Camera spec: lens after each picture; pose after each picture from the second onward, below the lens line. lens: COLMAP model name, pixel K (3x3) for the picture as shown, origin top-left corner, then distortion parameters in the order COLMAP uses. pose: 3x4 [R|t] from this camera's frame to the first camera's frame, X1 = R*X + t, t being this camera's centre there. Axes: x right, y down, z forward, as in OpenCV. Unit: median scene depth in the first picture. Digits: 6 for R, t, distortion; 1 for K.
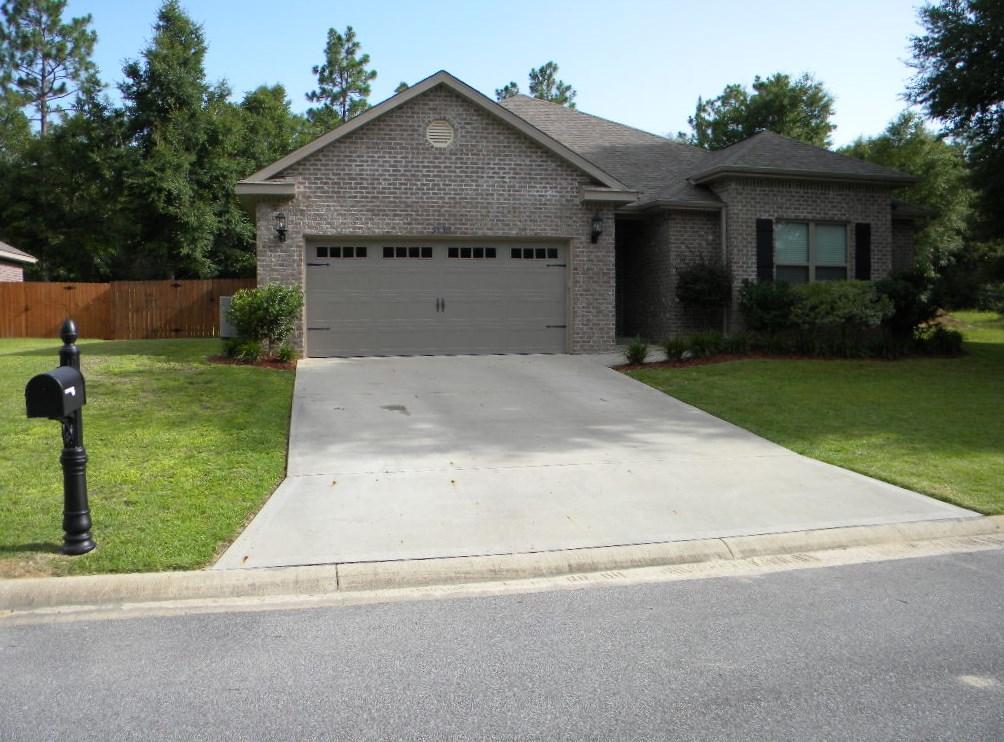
lens RADIAL K [[870.6, 0, 502.0], [0, 870.6, 371.0], [0, 0, 1]] dist [-0.212114, 0.168222]
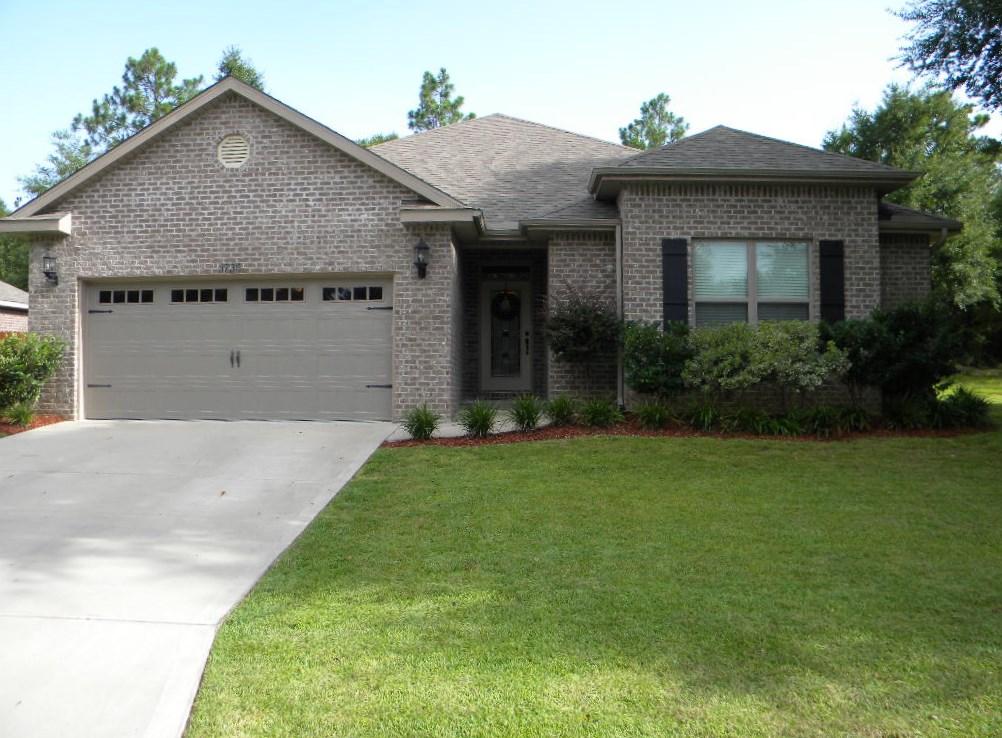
lens RADIAL K [[868.9, 0, 501.0], [0, 868.9, 369.0], [0, 0, 1]] dist [-0.212114, 0.168222]
pose [[0.969537, 0.003970, -0.244912, 0.371388], [-0.019310, 0.997996, -0.060264, -0.022457], [0.244182, 0.063158, 0.967671, 0.281396]]
